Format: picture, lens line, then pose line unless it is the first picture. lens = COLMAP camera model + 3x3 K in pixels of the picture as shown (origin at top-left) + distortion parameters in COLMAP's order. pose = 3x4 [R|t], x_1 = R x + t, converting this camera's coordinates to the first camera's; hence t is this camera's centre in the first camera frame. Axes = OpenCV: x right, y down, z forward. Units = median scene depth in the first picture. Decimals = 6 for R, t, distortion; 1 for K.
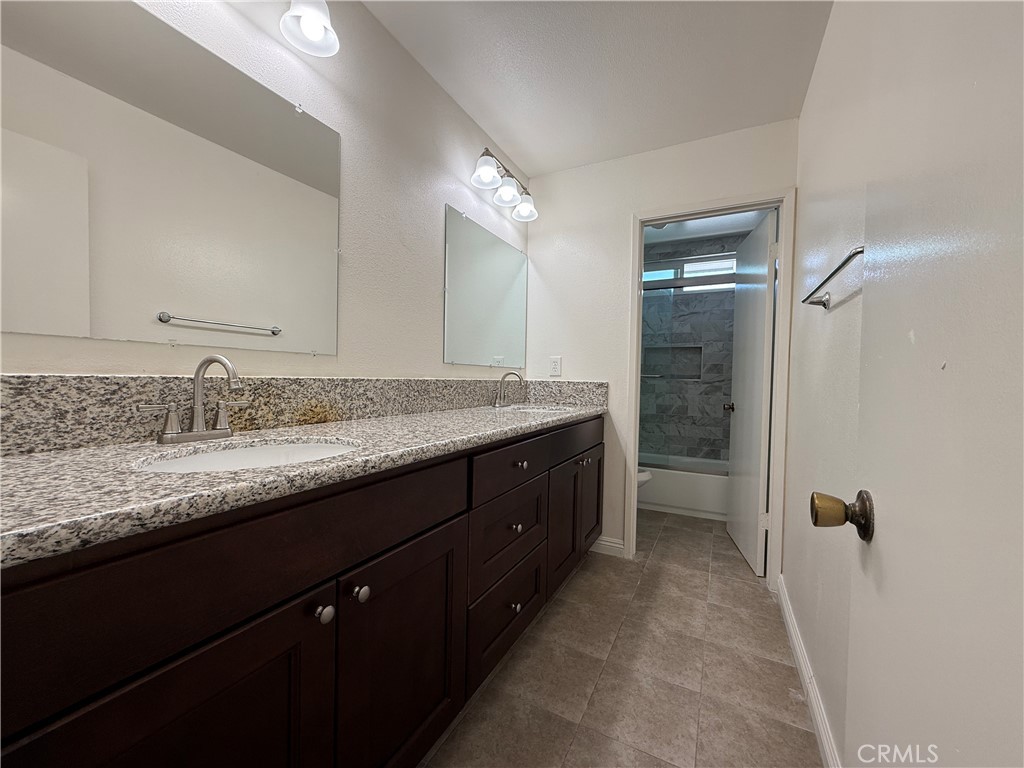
lens RADIAL K [[411.9, 0, 513.9], [0, 411.9, 383.7], [0, 0, 1]] dist [-0.002980, 0.001599]
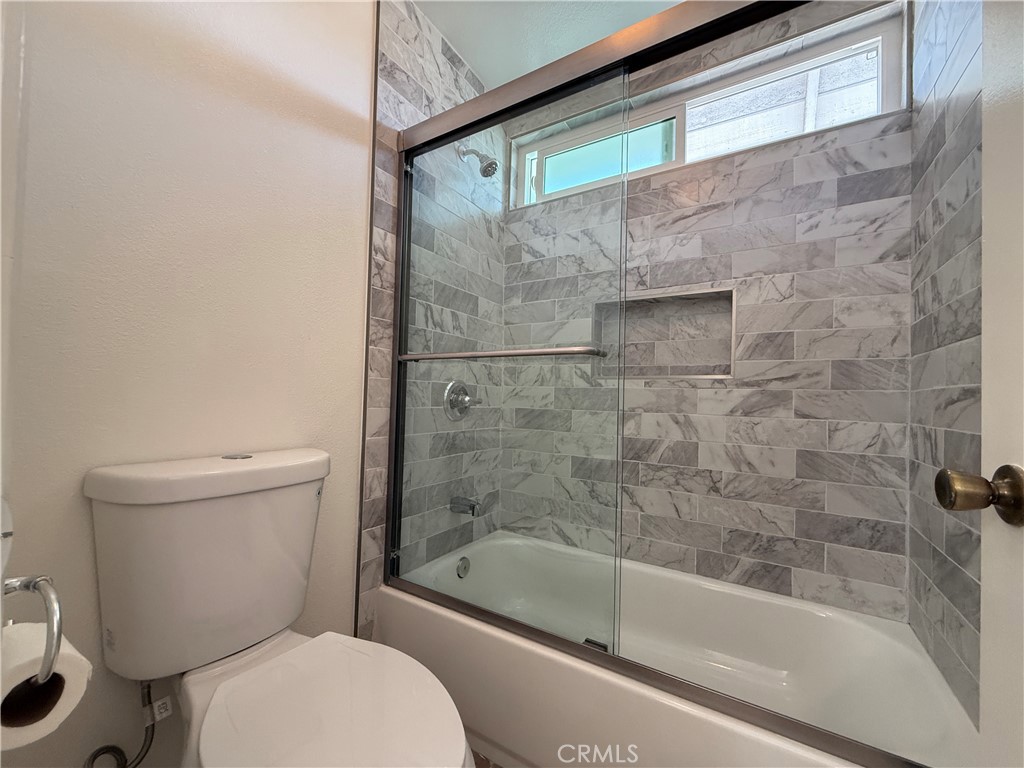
lens RADIAL K [[411.9, 0, 509.1], [0, 411.9, 385.9], [0, 0, 1]] dist [-0.002980, 0.001599]
pose [[0.997123, 0.003255, -0.075729, 0.274903], [-0.006394, 0.999129, -0.041242, 0.016627], [0.075528, 0.041608, 0.996275, 0.598382]]
